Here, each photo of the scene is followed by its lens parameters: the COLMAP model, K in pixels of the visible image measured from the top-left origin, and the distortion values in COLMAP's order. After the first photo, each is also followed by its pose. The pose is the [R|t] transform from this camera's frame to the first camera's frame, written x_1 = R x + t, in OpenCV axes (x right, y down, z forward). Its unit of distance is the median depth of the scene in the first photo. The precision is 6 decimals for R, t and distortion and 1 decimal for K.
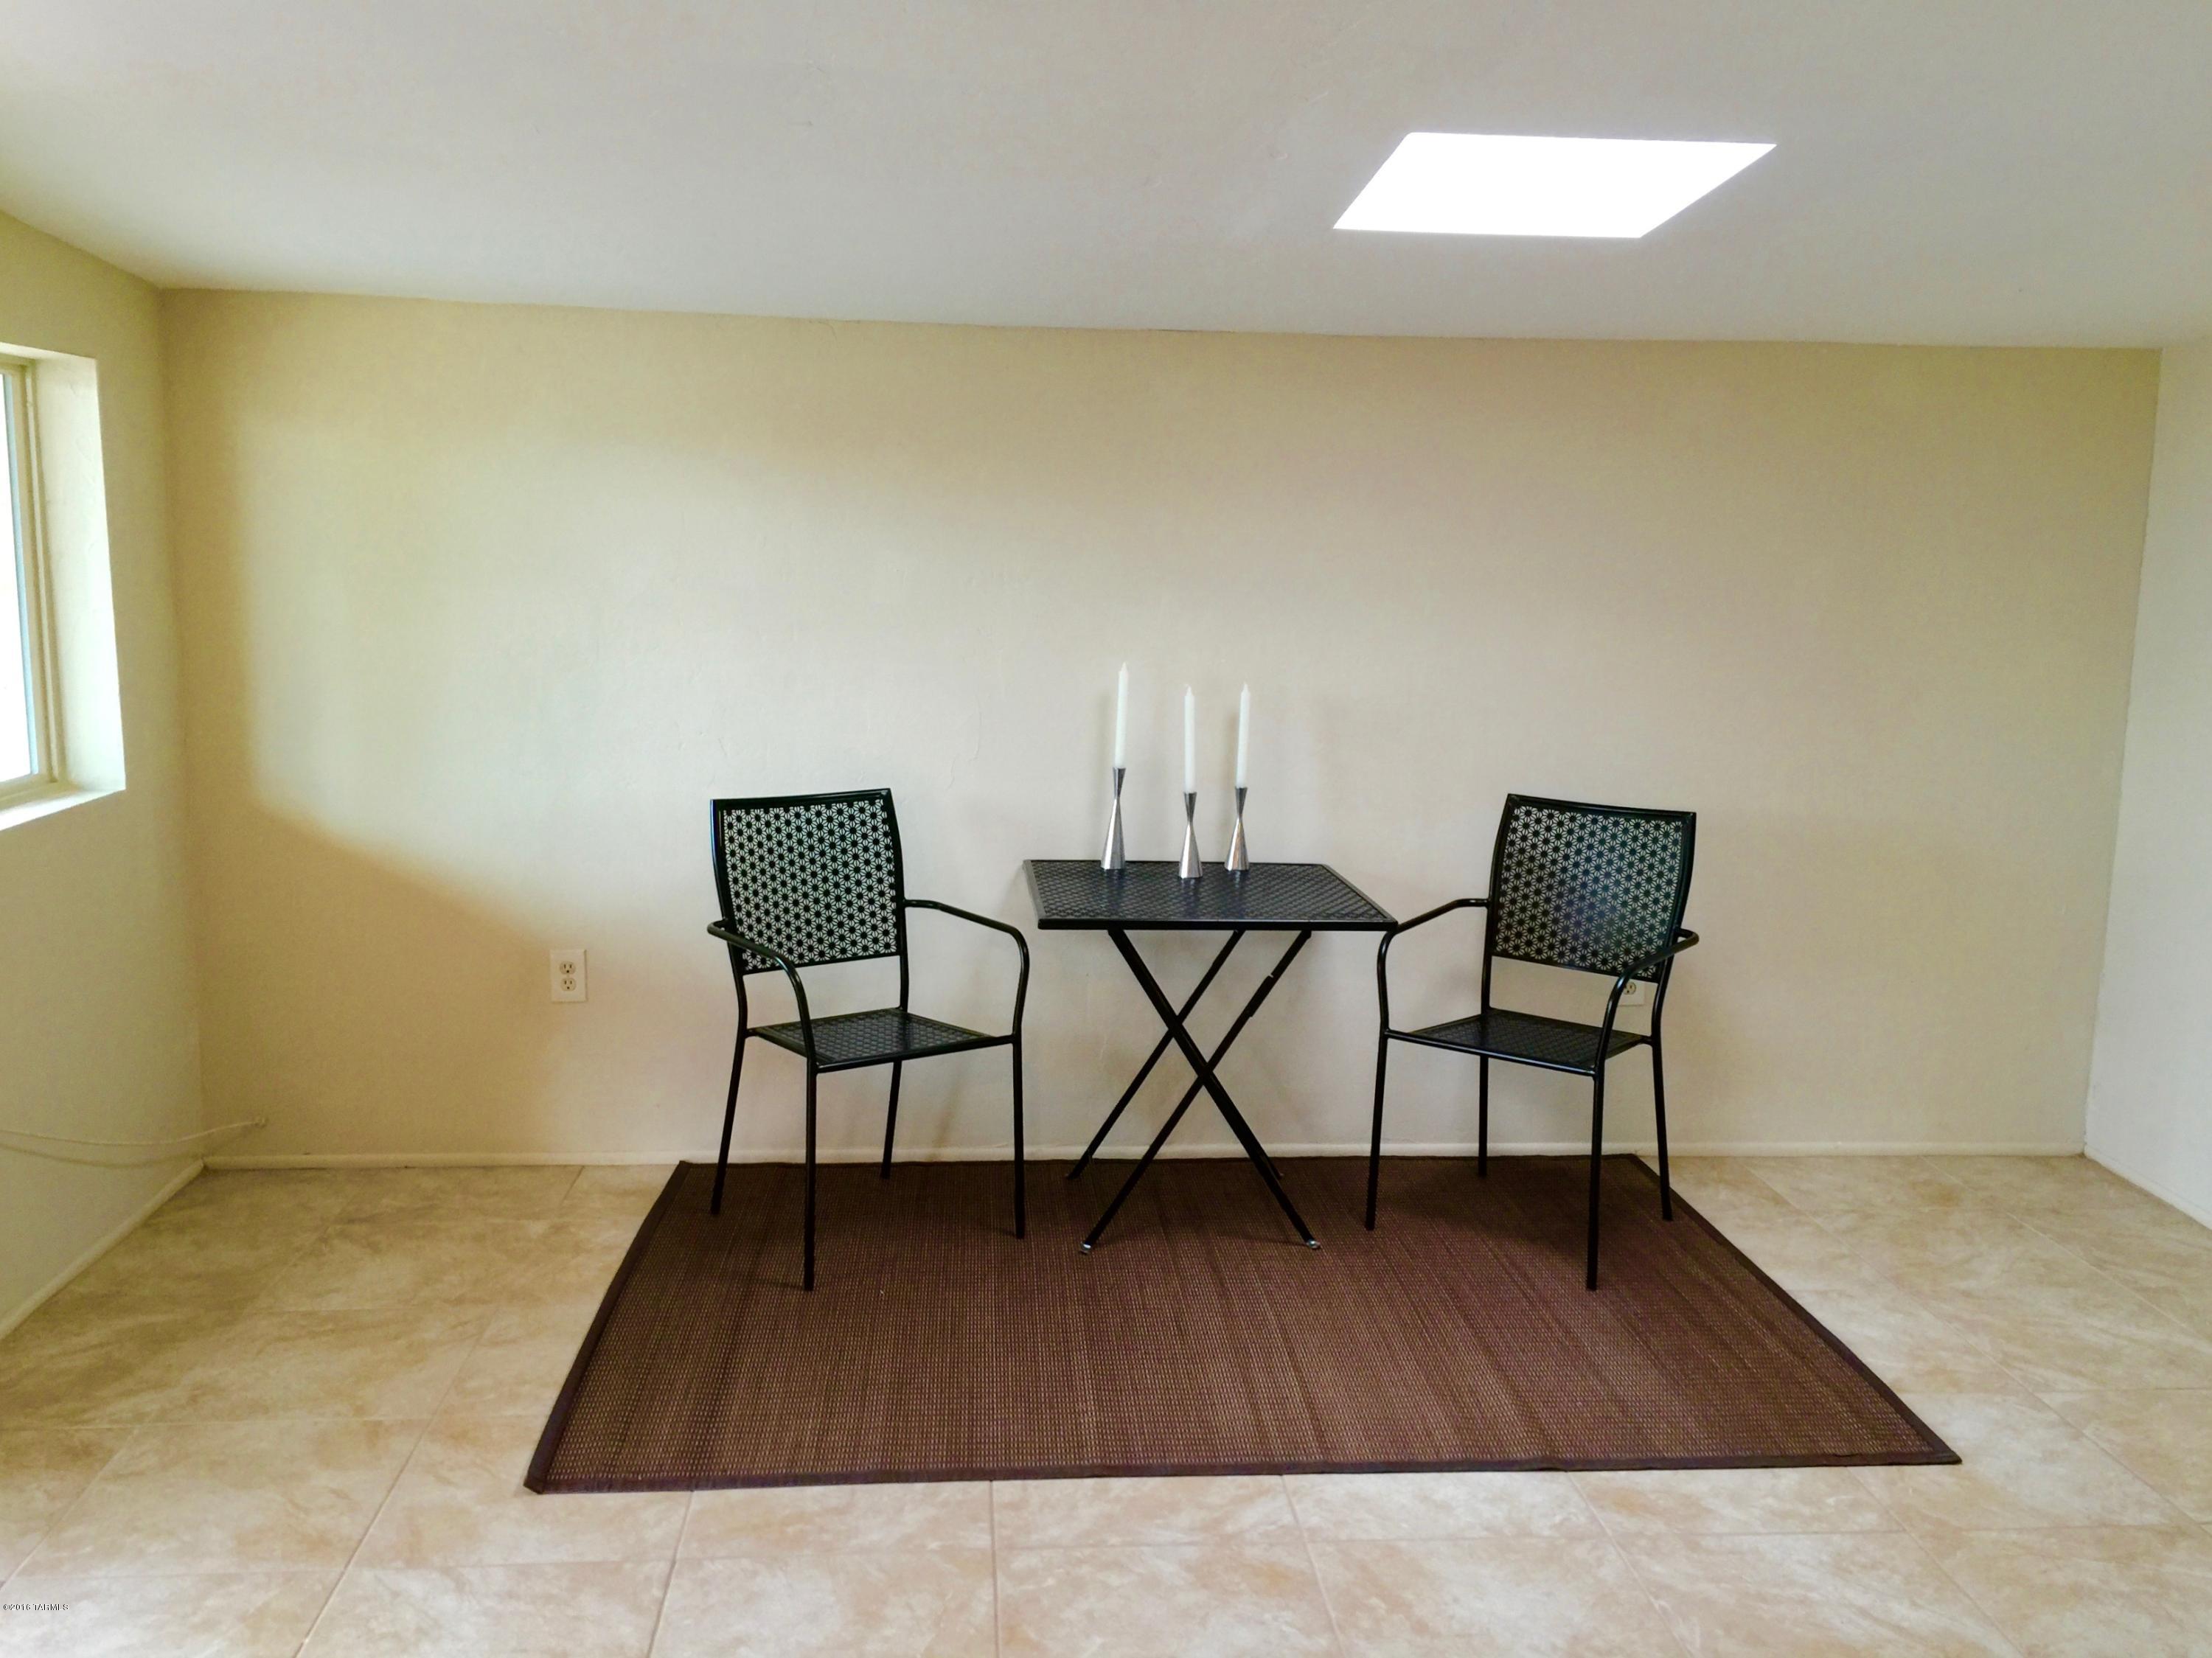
lens RADIAL K [[1863.5, 0, 1106.9], [0, 1863.5, 821.9], [0, 0, 1]] dist [0.028544, -0.035657]
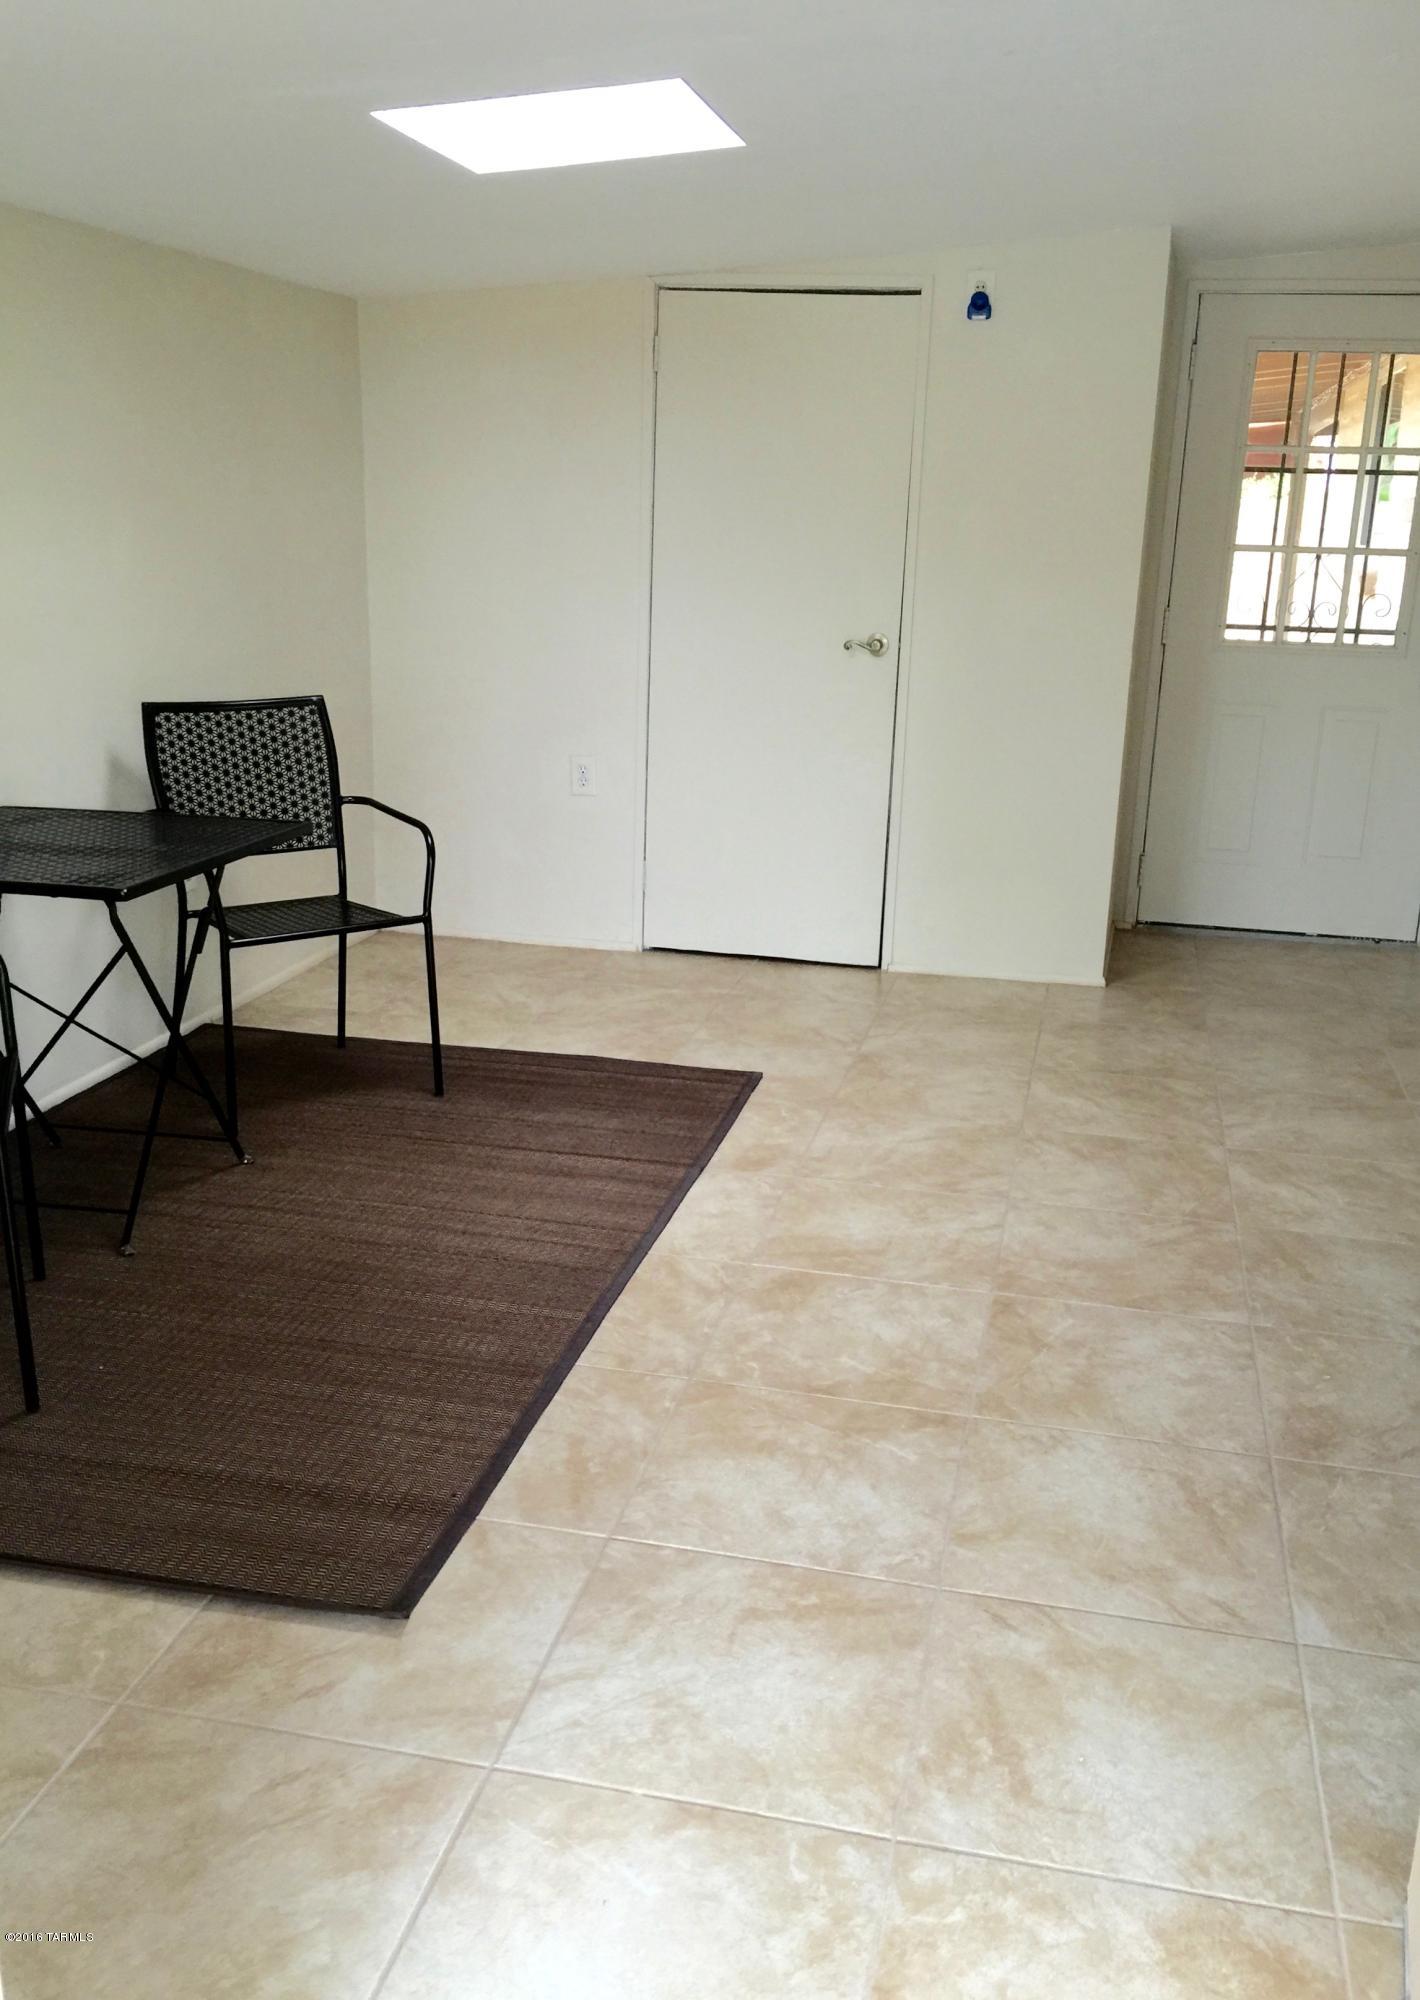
lens RADIAL K [[1752.9, 0, 713.5], [0, 1752.9, 1006.3], [0, 0, 1]] dist [0.005303, -0.009296]
pose [[0.288643, -0.275986, 0.916797, -0.904777], [0.127482, 0.960106, 0.248887, -0.081085], [-0.948912, 0.045036, 0.312311, 0.612401]]
